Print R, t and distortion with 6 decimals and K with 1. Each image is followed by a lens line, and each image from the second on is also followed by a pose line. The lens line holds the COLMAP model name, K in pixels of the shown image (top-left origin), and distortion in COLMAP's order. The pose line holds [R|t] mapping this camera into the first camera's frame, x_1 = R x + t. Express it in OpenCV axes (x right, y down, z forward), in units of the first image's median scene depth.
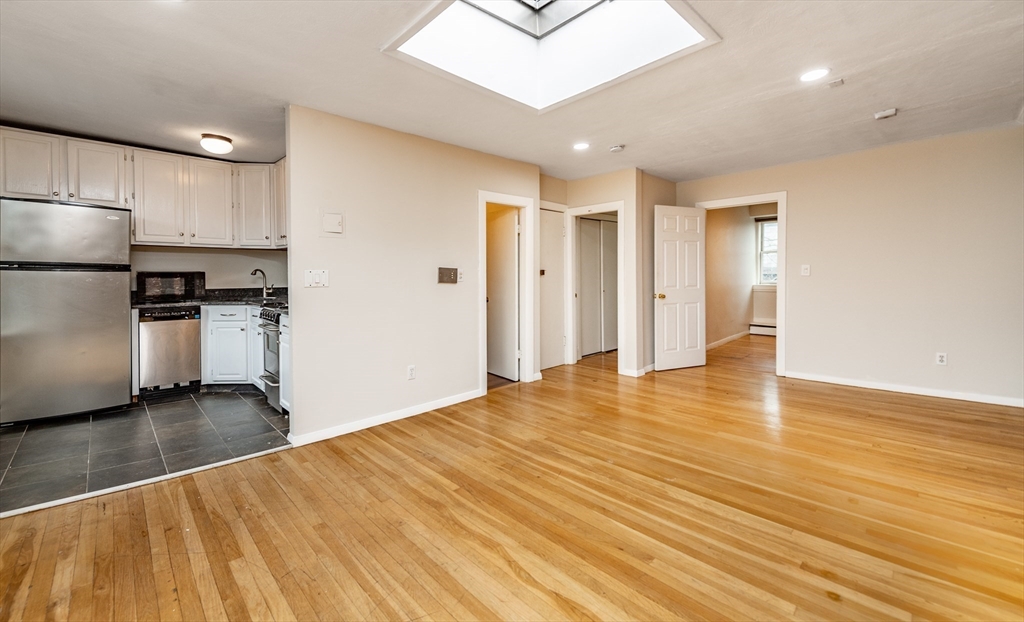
lens RADIAL K [[411.8, 0, 542.9], [0, 411.8, 280.5], [0, 0, 1]] dist [-0.003841, -0.000505]
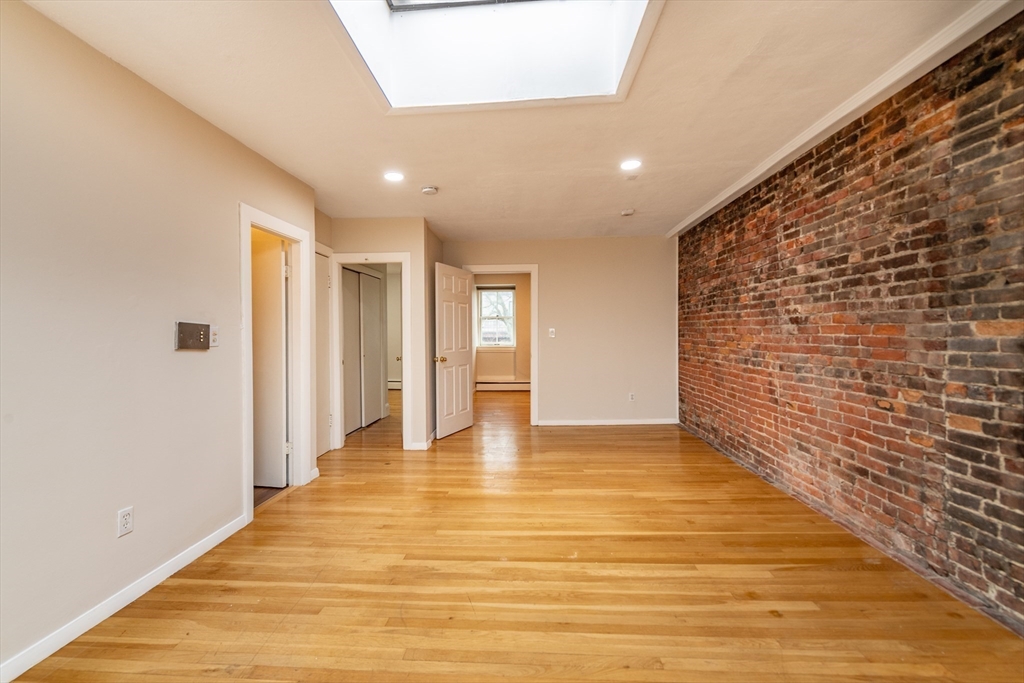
lens RADIAL K [[399.8, 0, 512.0], [0, 399.8, 341.5], [0, 0, 1]] dist [0.003060, -0.000181]
pose [[0.761354, -0.006421, 0.648305, -0.312856], [0.009769, 0.999951, -0.001569, 0.000389], [-0.648263, 0.007528, 0.761379, 0.332476]]
